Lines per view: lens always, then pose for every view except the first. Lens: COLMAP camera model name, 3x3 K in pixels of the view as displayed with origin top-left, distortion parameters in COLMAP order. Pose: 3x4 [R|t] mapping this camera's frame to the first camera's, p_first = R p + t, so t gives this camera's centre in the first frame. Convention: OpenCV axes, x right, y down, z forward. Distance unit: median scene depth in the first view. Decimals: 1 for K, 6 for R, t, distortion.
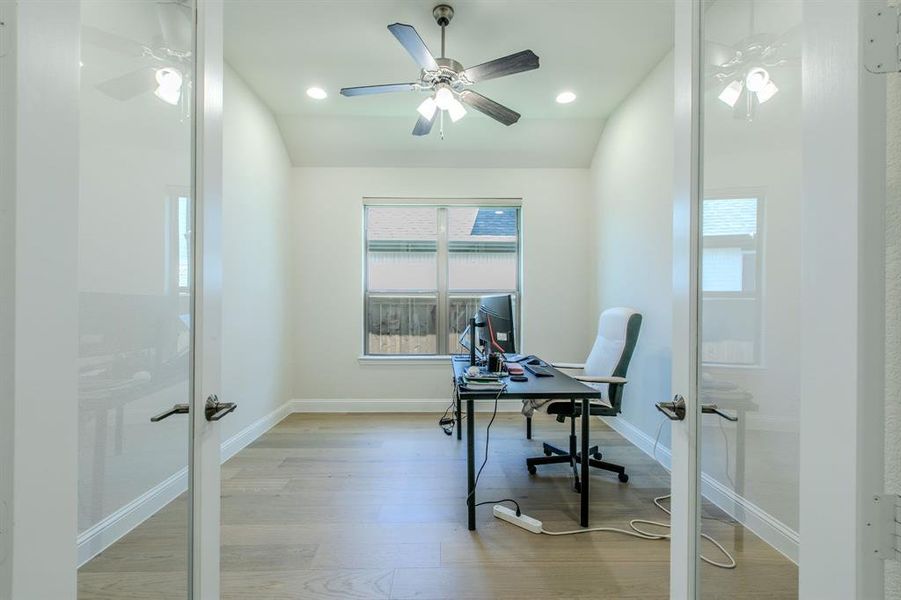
lens RADIAL K [[400.0, 0, 450.5], [0, 400.0, 300.0], [0, 0, 1]] dist [0.000897, -0.000139]
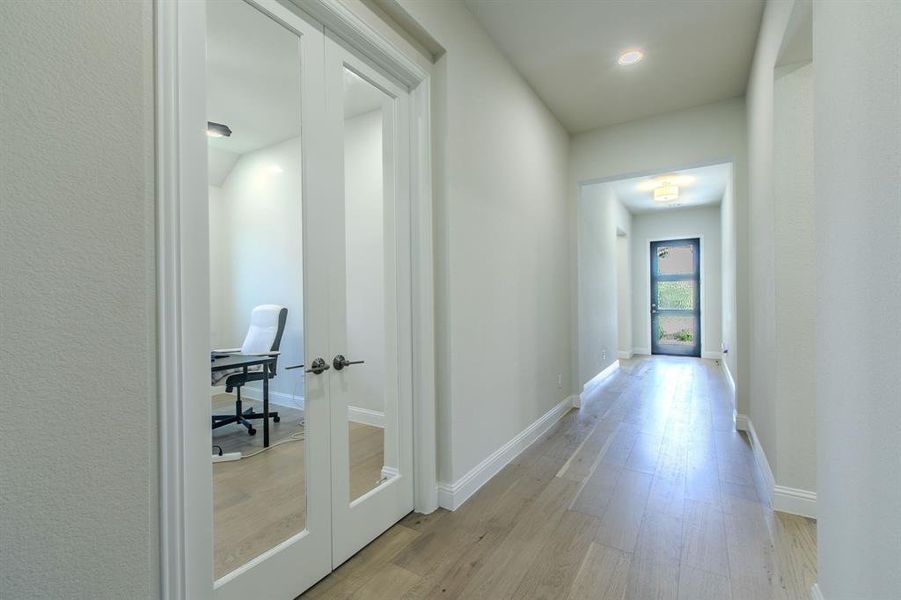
lens RADIAL K [[400.0, 0, 450.5], [0, 400.0, 300.0], [0, 0, 1]] dist [0.000897, -0.000139]
pose [[0.540733, -0.010128, 0.841133, -0.465867], [0.010221, 0.999933, 0.005470, 0.000980], [-0.841132, 0.005640, 0.540800, -0.349509]]
